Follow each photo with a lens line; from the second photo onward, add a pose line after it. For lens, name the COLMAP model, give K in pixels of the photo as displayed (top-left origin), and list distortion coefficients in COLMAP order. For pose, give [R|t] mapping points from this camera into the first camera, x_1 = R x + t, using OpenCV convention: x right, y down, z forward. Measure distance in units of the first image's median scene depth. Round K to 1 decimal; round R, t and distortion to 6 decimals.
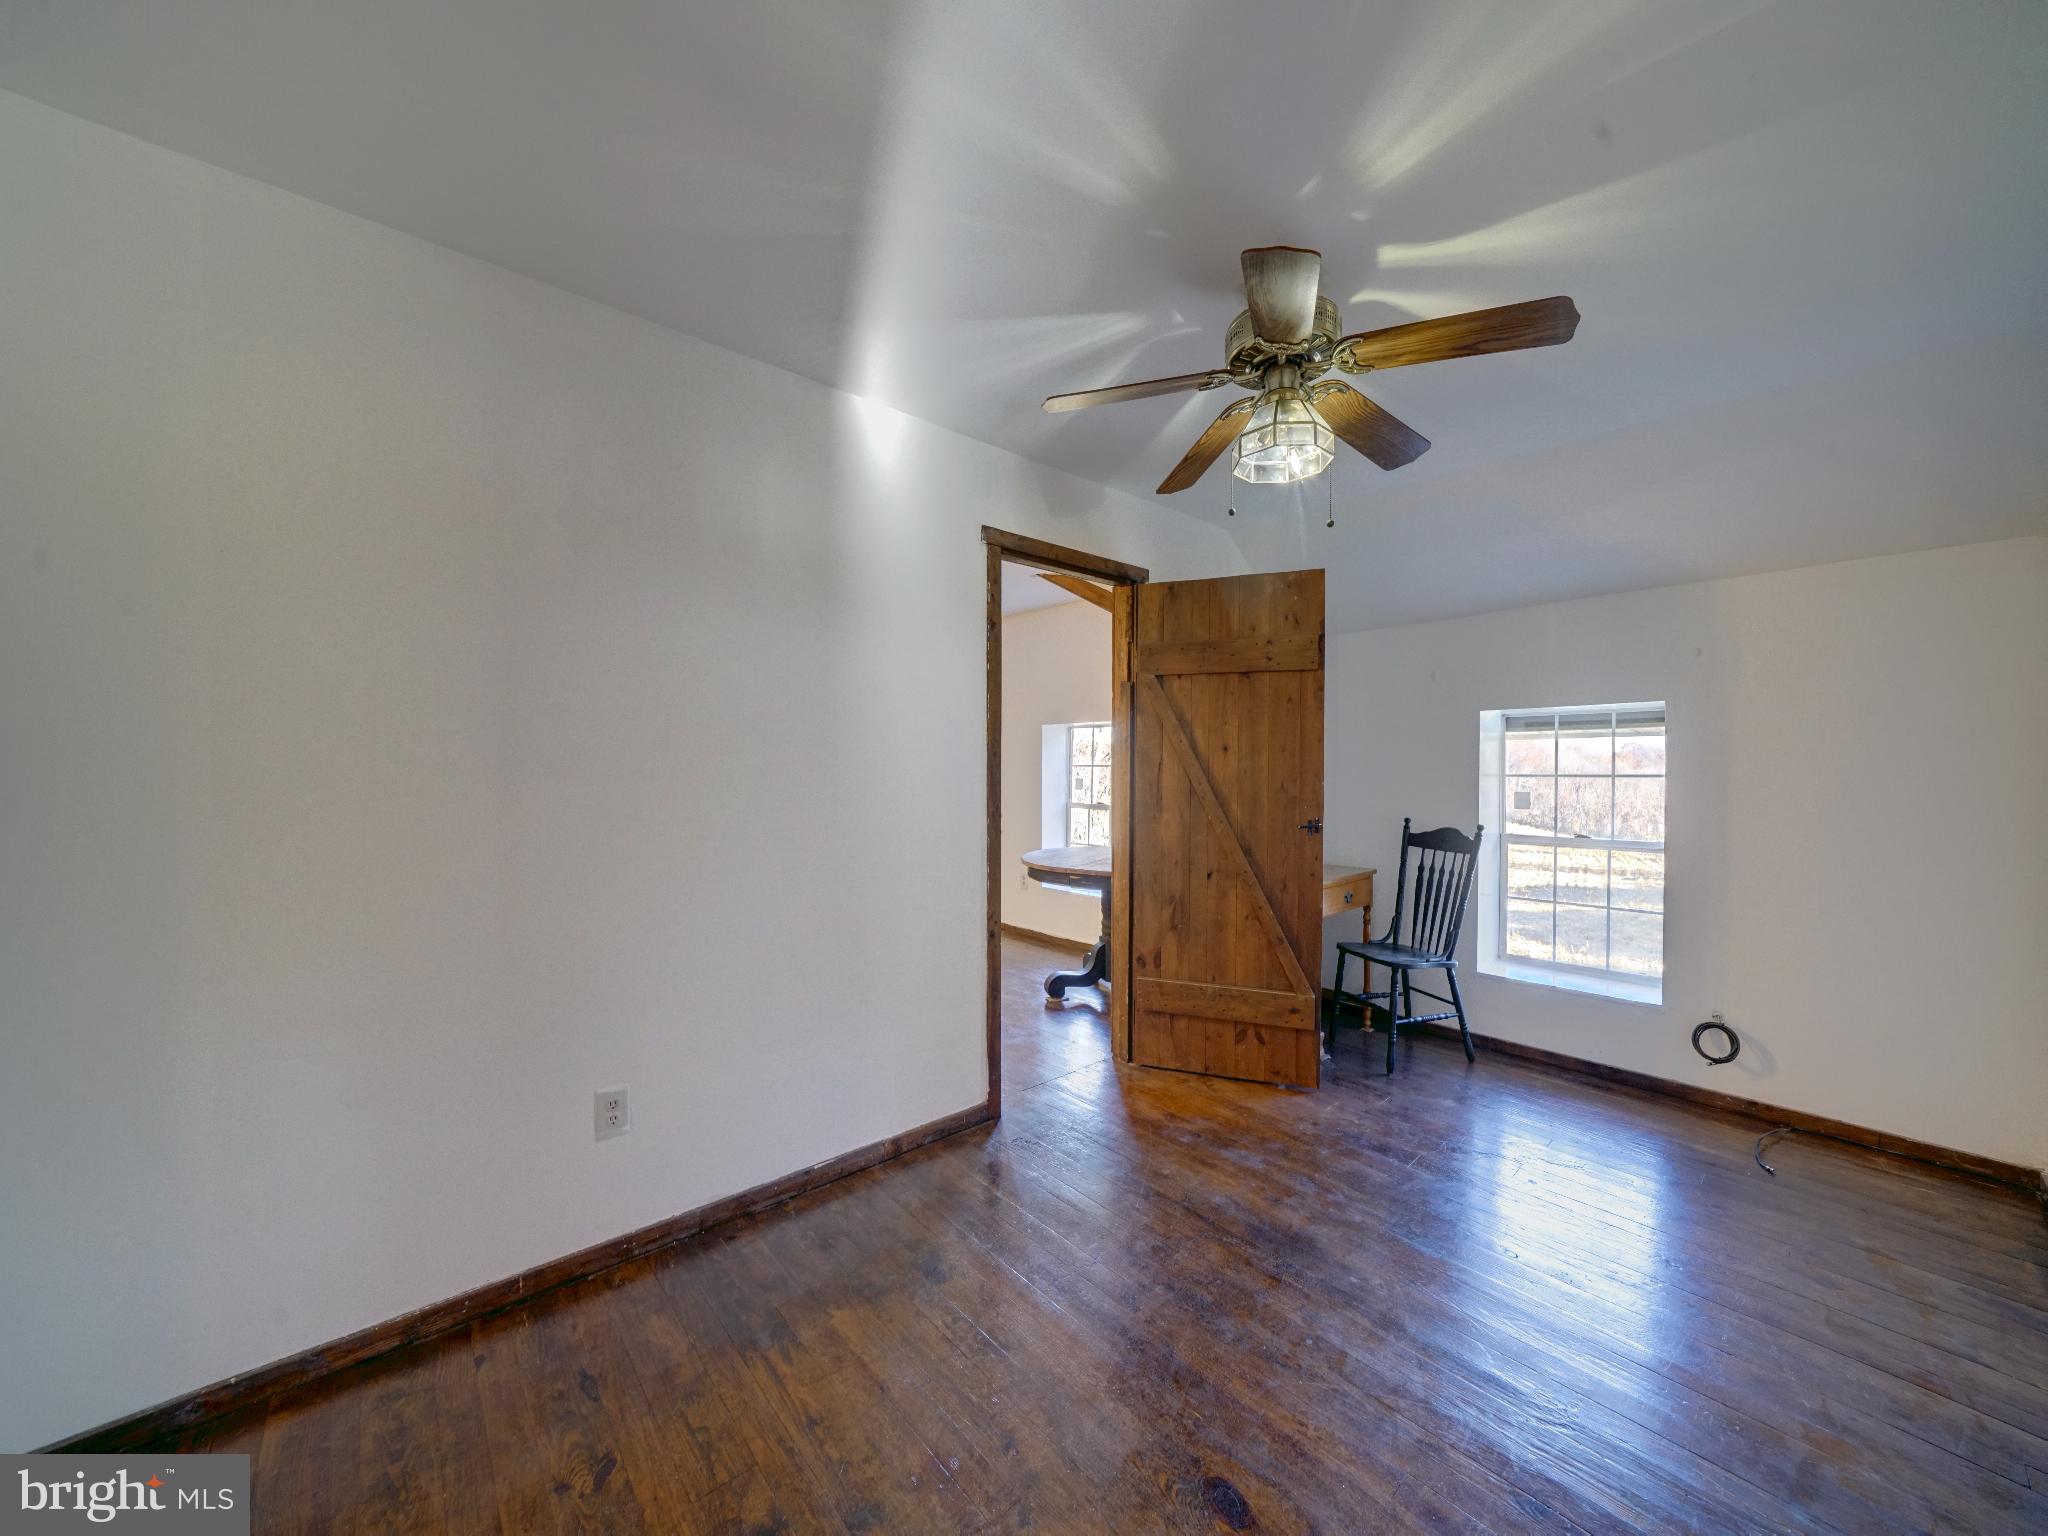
lens RADIAL K [[726.6, 0, 1022.0], [0, 726.6, 775.1], [0, 0, 1]] dist [-0.014738, 0.000055]
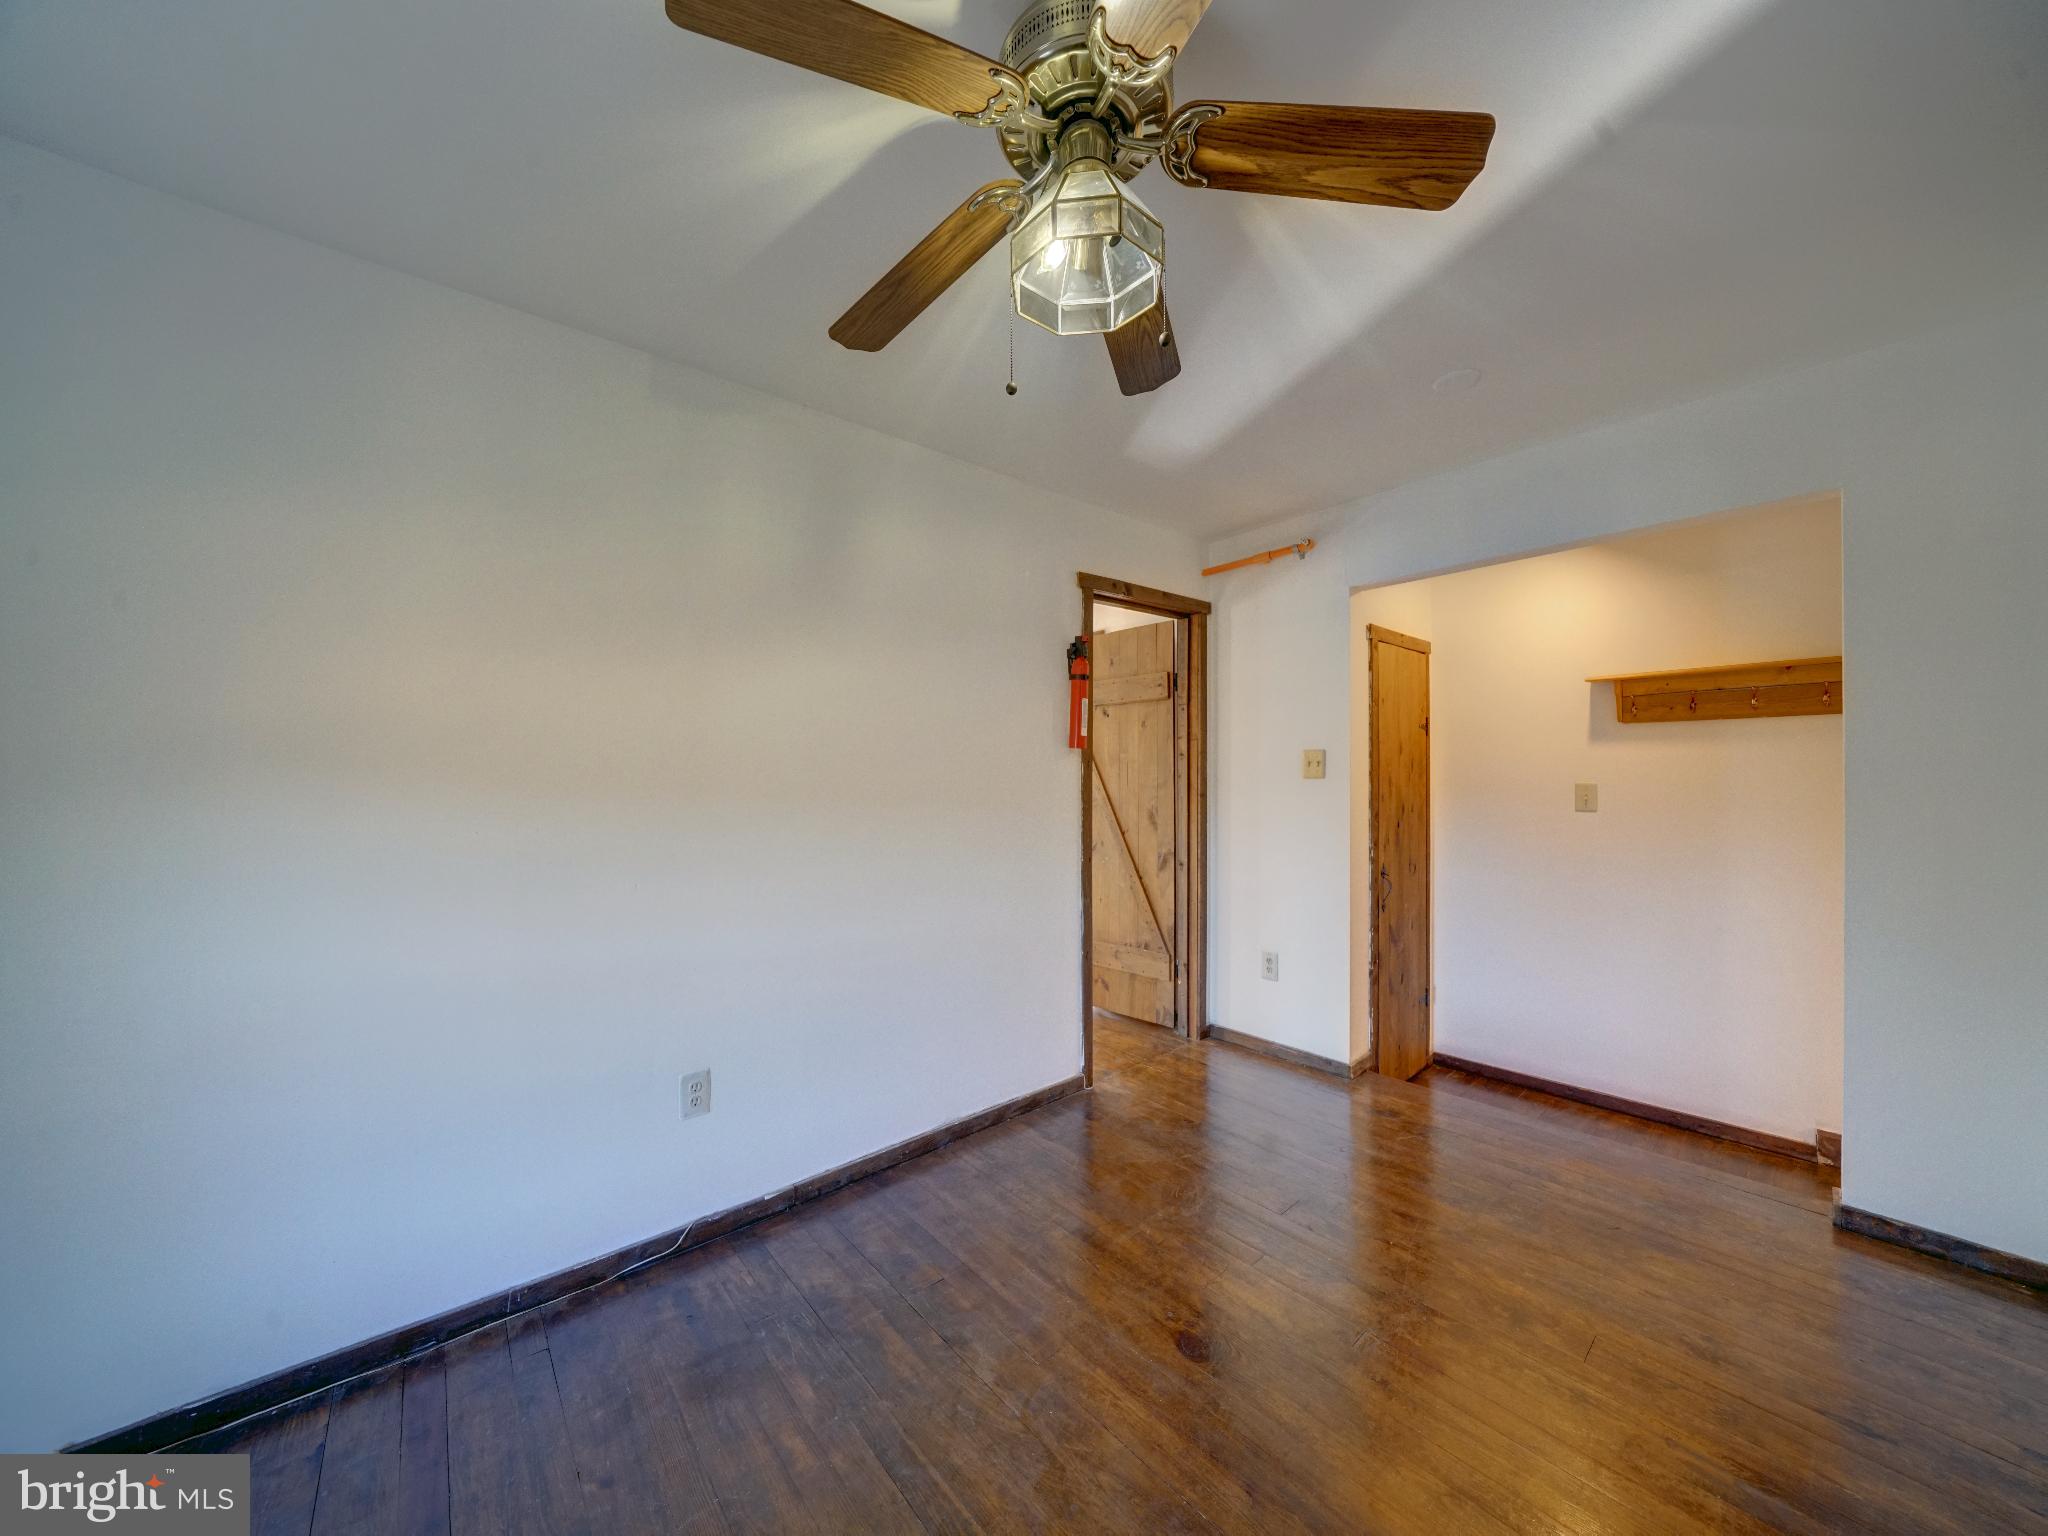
lens RADIAL K [[726.6, 0, 1022.0], [0, 726.6, 775.1], [0, 0, 1]] dist [-0.014738, 0.000055]
pose [[-0.999984, 0.002100, 0.005290, 0.520316], [0.002130, 0.999981, 0.005763, -0.021440], [-0.005278, 0.005775, -0.999969, 2.049985]]
